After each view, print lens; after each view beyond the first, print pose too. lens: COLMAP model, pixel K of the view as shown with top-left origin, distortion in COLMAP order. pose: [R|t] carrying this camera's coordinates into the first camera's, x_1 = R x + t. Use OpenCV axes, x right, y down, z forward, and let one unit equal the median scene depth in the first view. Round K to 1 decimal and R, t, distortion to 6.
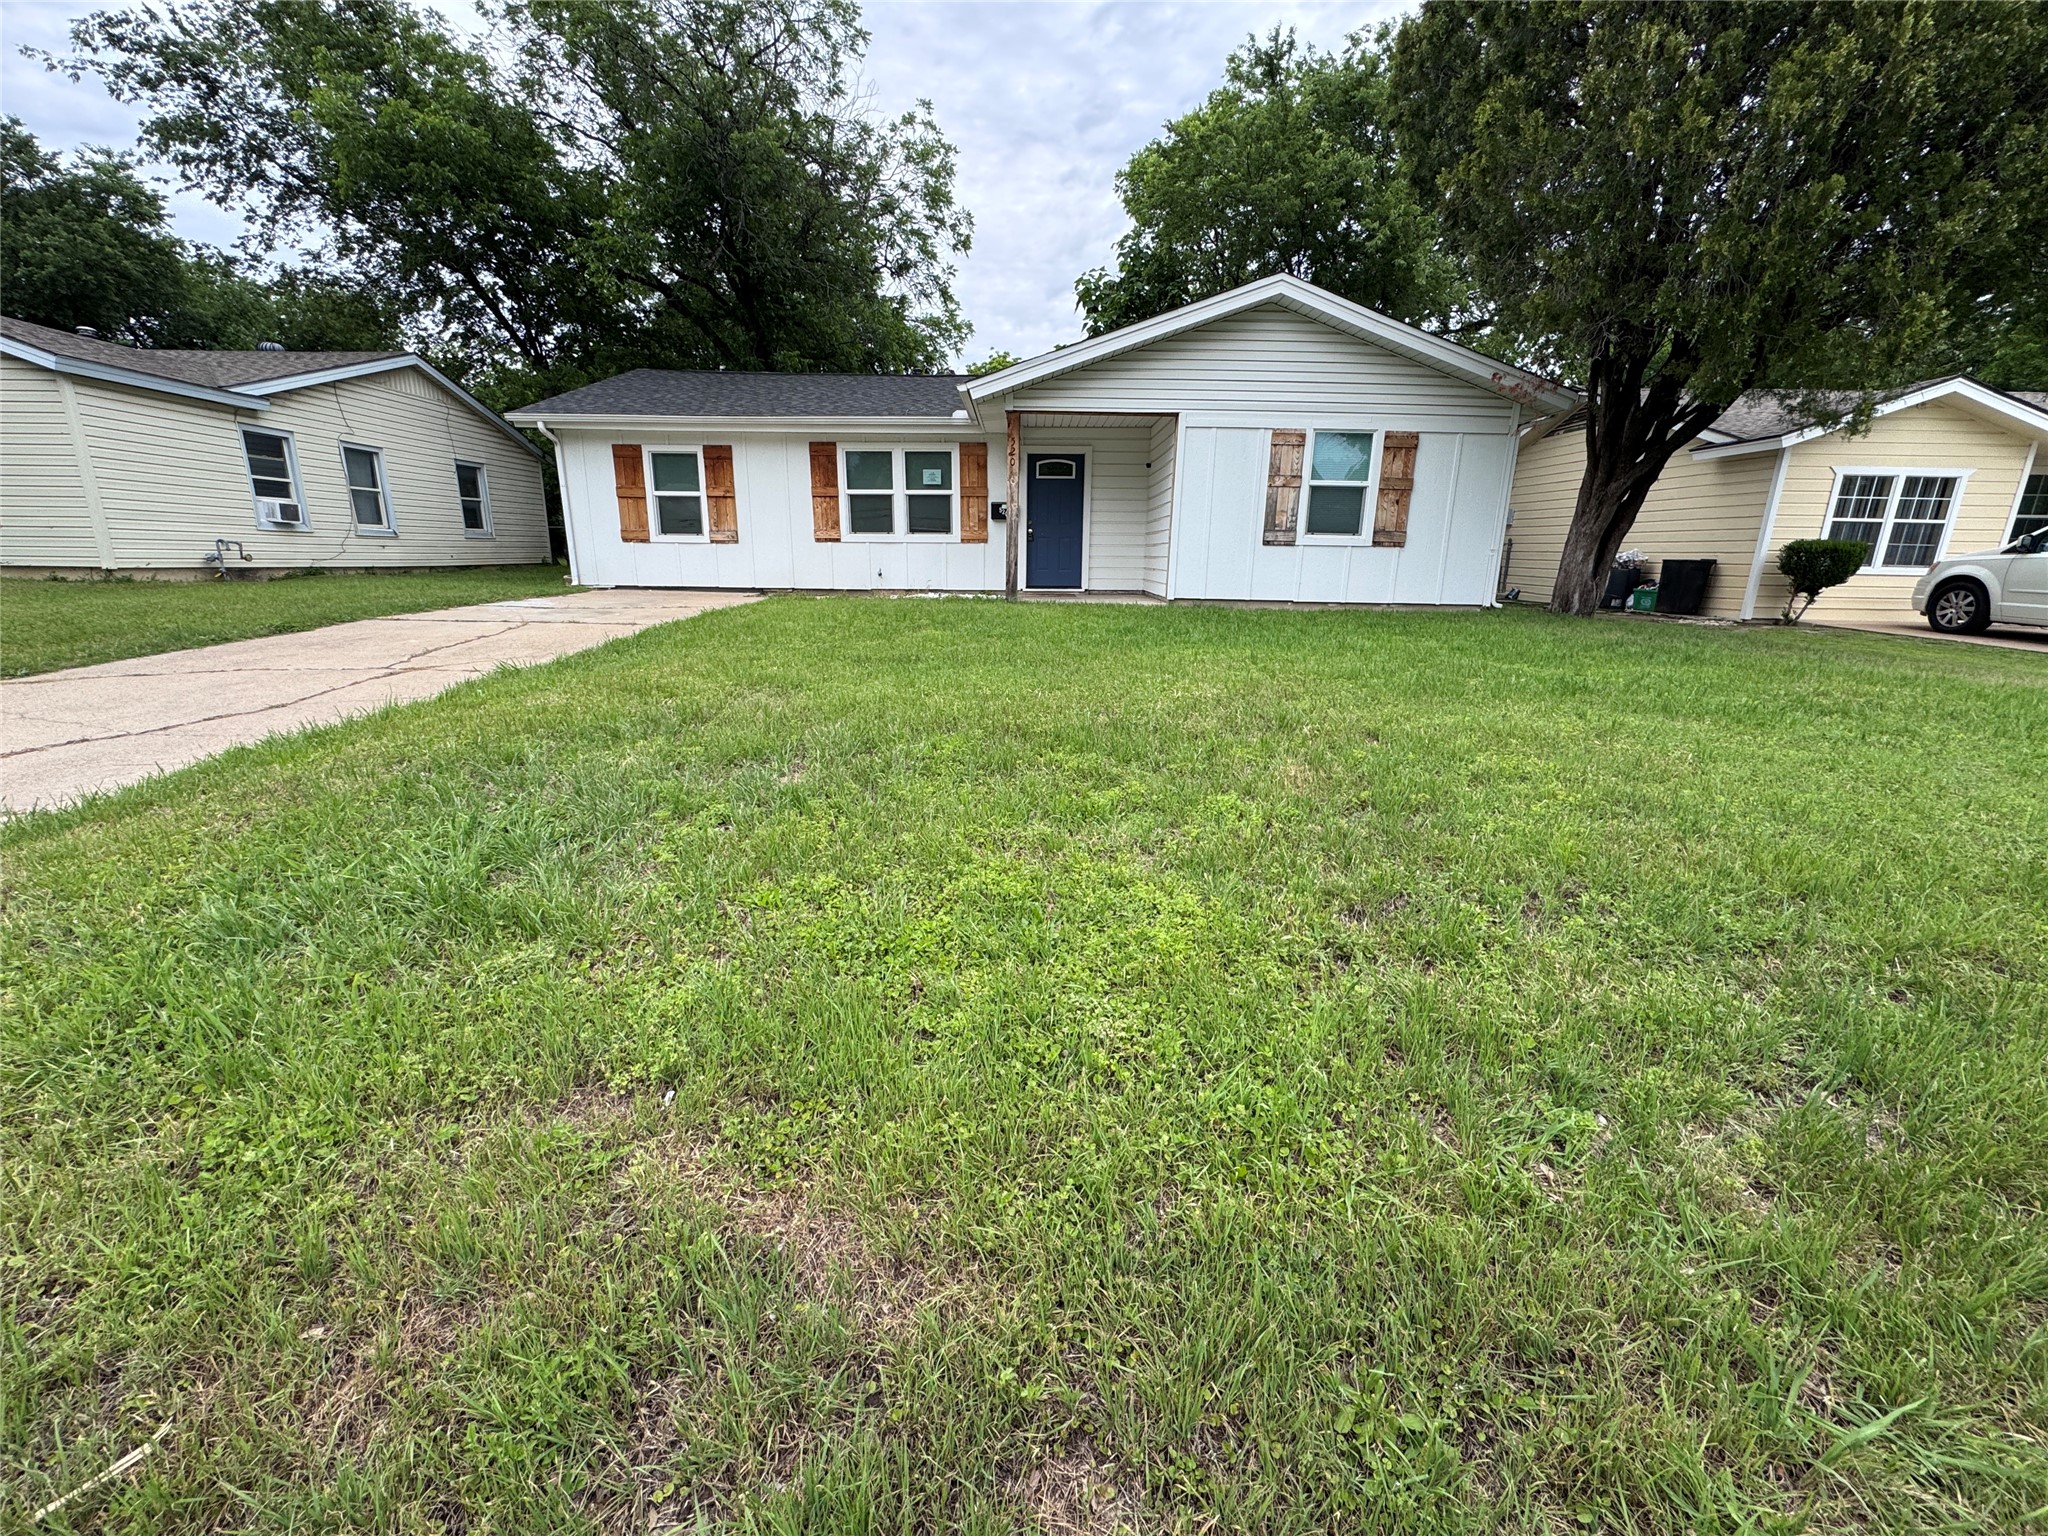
lens RADIAL K [[820.2, 0, 1021.5], [0, 820.2, 765.7], [0, 0, 1]] dist [-0.001649, 0.000104]
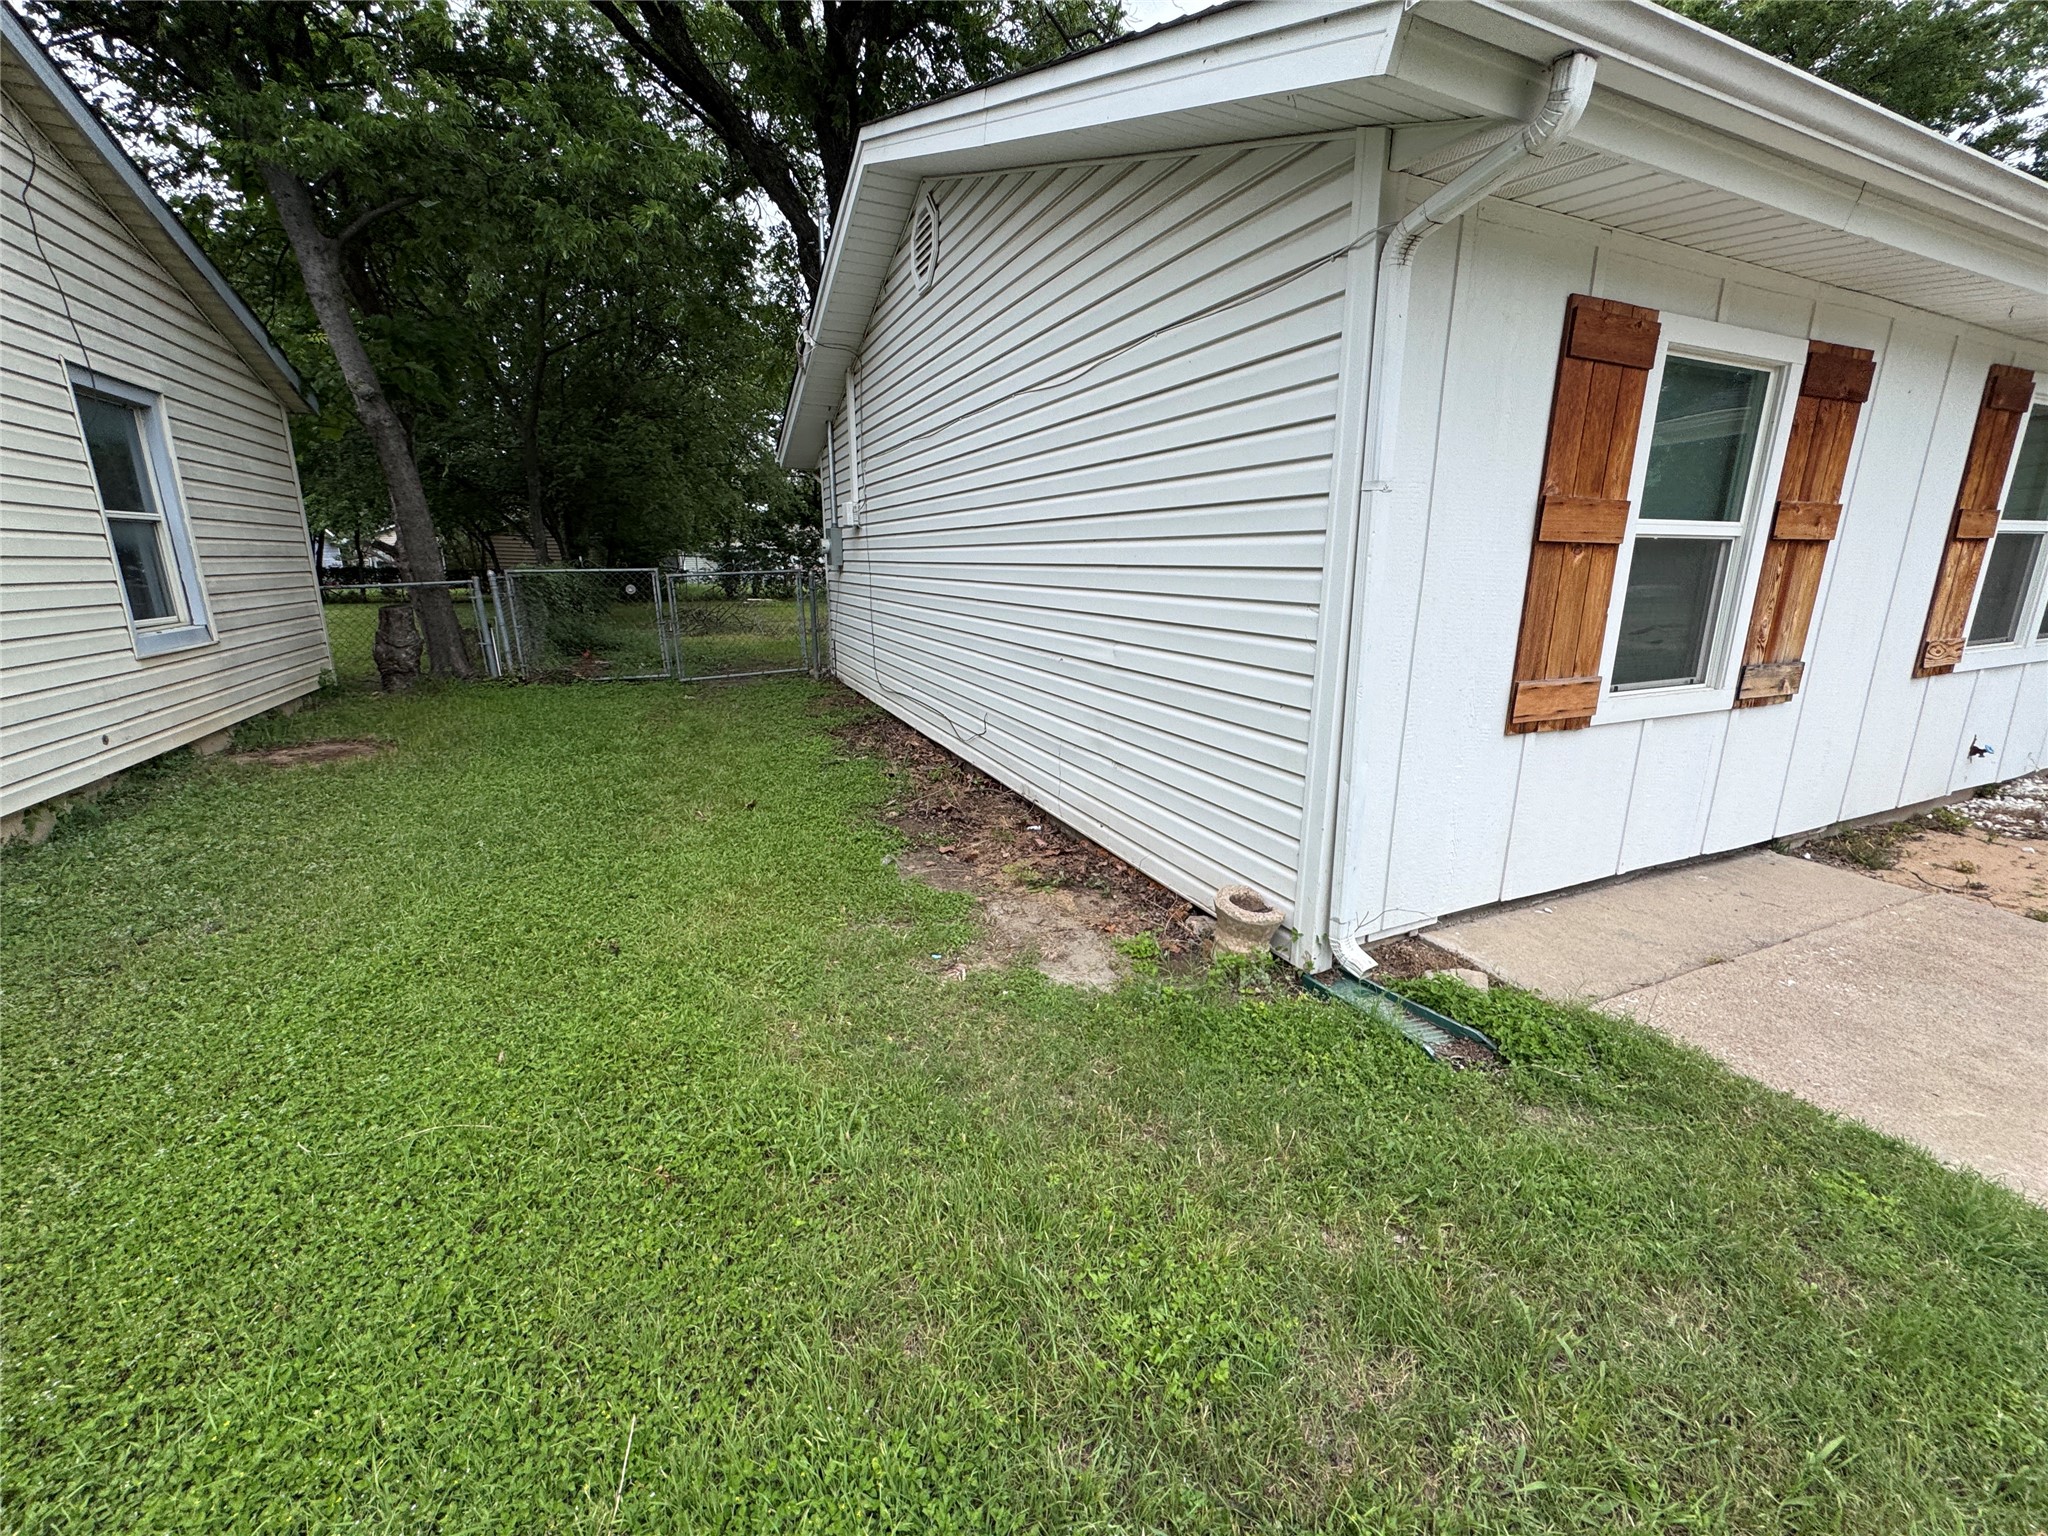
lens RADIAL K [[820.2, 0, 1021.5], [0, 820.2, 765.7], [0, 0, 1]] dist [-0.001649, 0.000104]
pose [[0.908066, -0.113846, 0.403057, -0.707961], [0.116265, 0.993045, 0.018553, -0.287535], [-0.402366, 0.030014, 0.914987, 0.853196]]
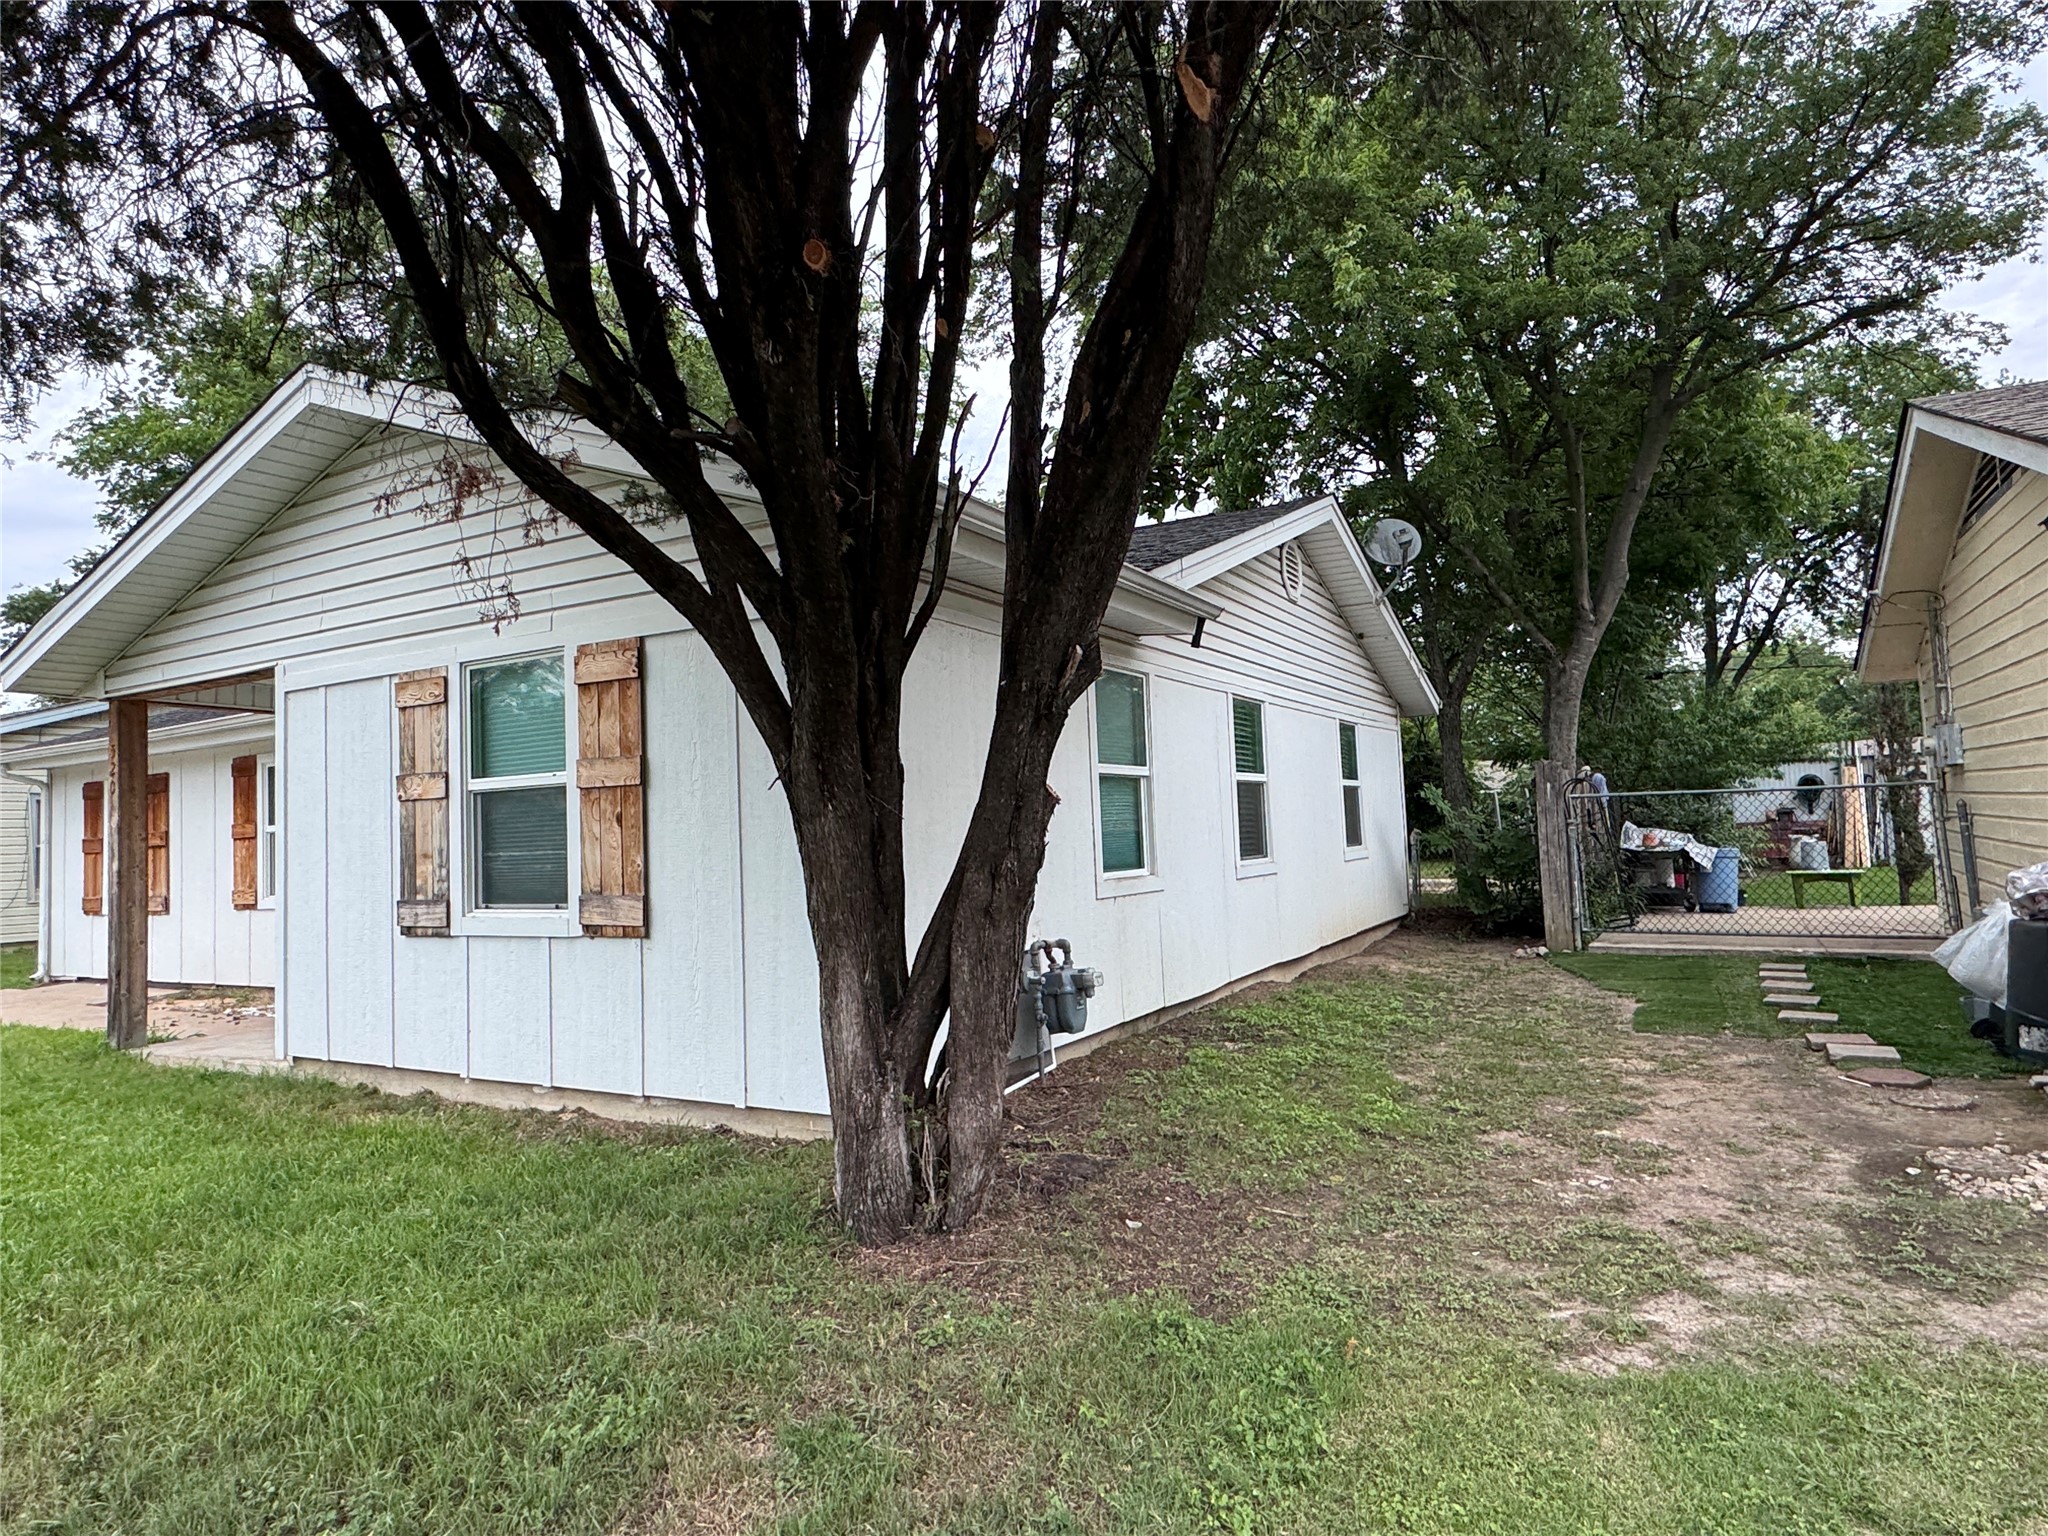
lens RADIAL K [[1196.5, 0, 1024.0], [0, 1196.5, 768.0], [0, 0, 1]] dist [-0.001996, 0.000839]
pose [[0.873753, -0.077016, -0.480234, 0.702937], [-0.068239, 0.958205, -0.277825, -0.167653], [0.481559, 0.275521, 0.831979, 0.514336]]
